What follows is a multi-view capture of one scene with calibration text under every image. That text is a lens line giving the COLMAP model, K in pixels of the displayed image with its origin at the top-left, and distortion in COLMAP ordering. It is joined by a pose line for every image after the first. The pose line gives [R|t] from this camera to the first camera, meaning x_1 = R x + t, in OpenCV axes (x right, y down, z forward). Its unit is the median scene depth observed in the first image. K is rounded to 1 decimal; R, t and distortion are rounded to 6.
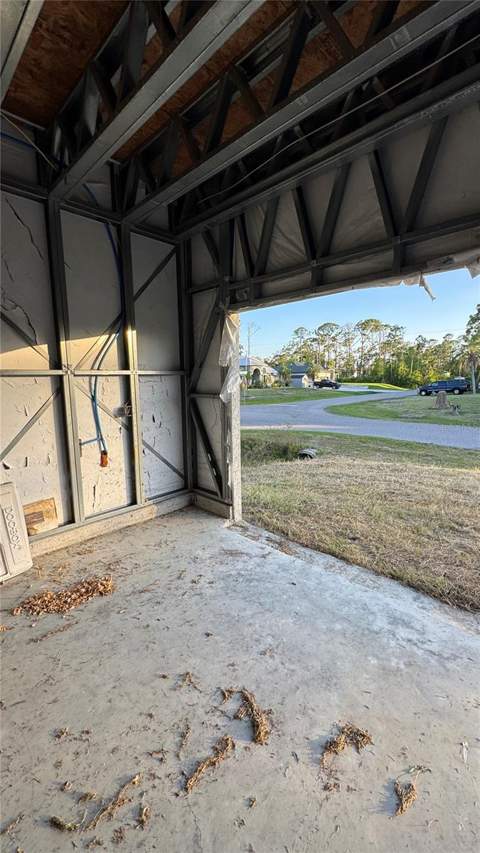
lens RADIAL K [[339.3, 0, 240.0], [0, 339.3, 426.5], [0, 0, 1]] dist [-0.006114, 0.000465]
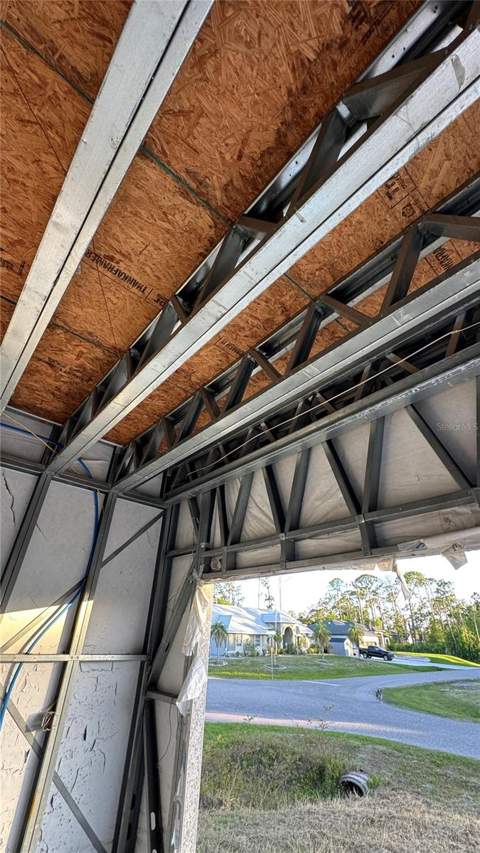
lens RADIAL K [[339.3, 0, 240.0], [0, 339.3, 426.5], [0, 0, 1]] dist [-0.006114, 0.000465]
pose [[0.995796, -0.003120, -0.091546, 0.132476], [-0.056340, 0.767154, -0.638984, -0.082377], [0.072223, 0.641456, 0.763753, 0.069779]]
